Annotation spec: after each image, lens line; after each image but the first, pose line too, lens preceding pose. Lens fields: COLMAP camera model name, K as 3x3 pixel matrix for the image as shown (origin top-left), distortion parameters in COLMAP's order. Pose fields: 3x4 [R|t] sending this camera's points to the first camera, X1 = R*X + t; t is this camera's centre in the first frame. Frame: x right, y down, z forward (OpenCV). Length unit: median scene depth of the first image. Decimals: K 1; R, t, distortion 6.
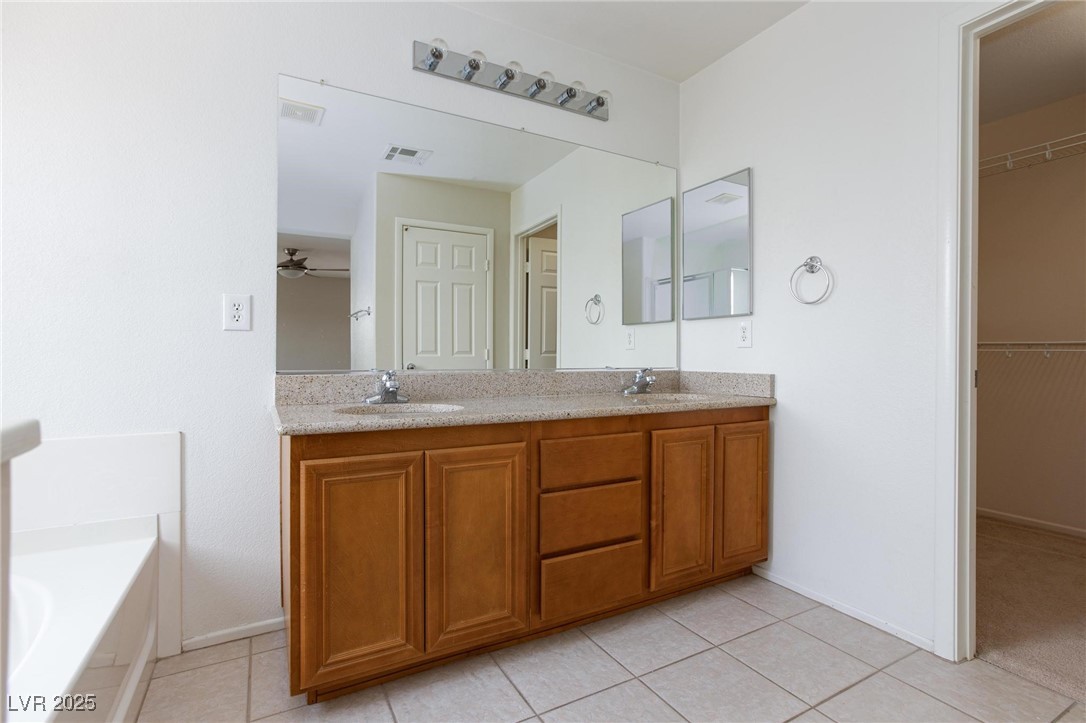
lens RADIAL K [[511.9, 0, 536.2], [0, 511.9, 356.0], [0, 0, 1]] dist [0.001725, 0.000396]
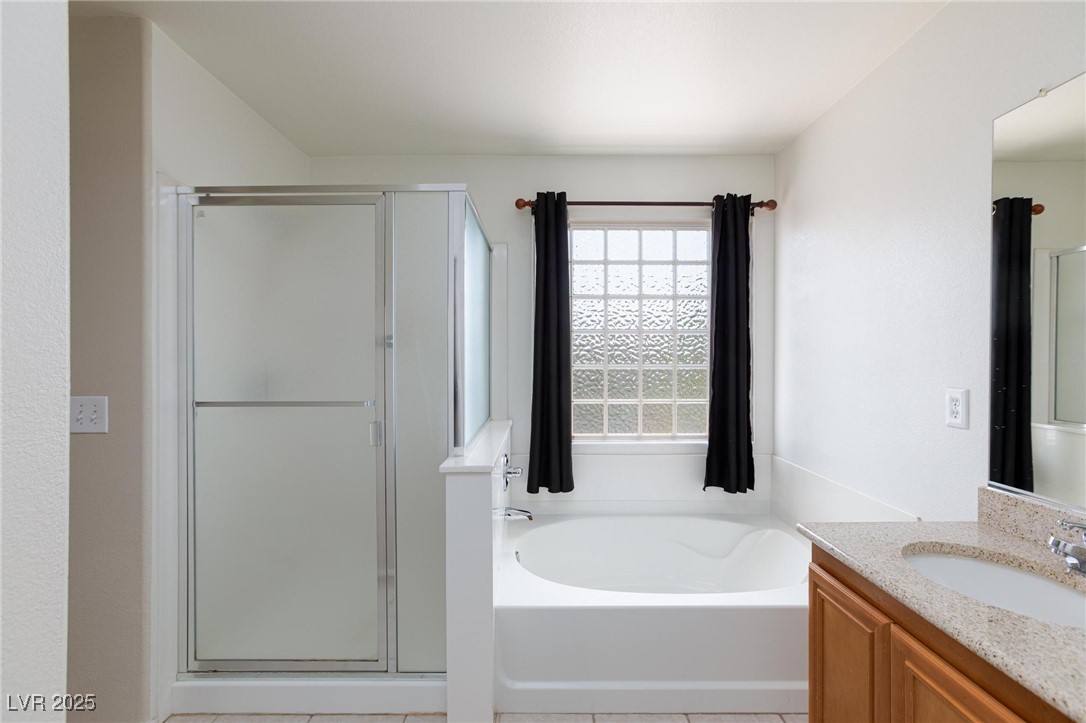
lens RADIAL K [[511.9, 0, 539.2], [0, 511.9, 360.3], [0, 0, 1]] dist [0.001725, 0.000396]
pose [[-0.479894, 0.002648, -0.877323, 0.576737], [-0.013614, 0.999853, 0.010465, -0.167415], [0.877221, 0.016966, -0.479787, 0.766558]]
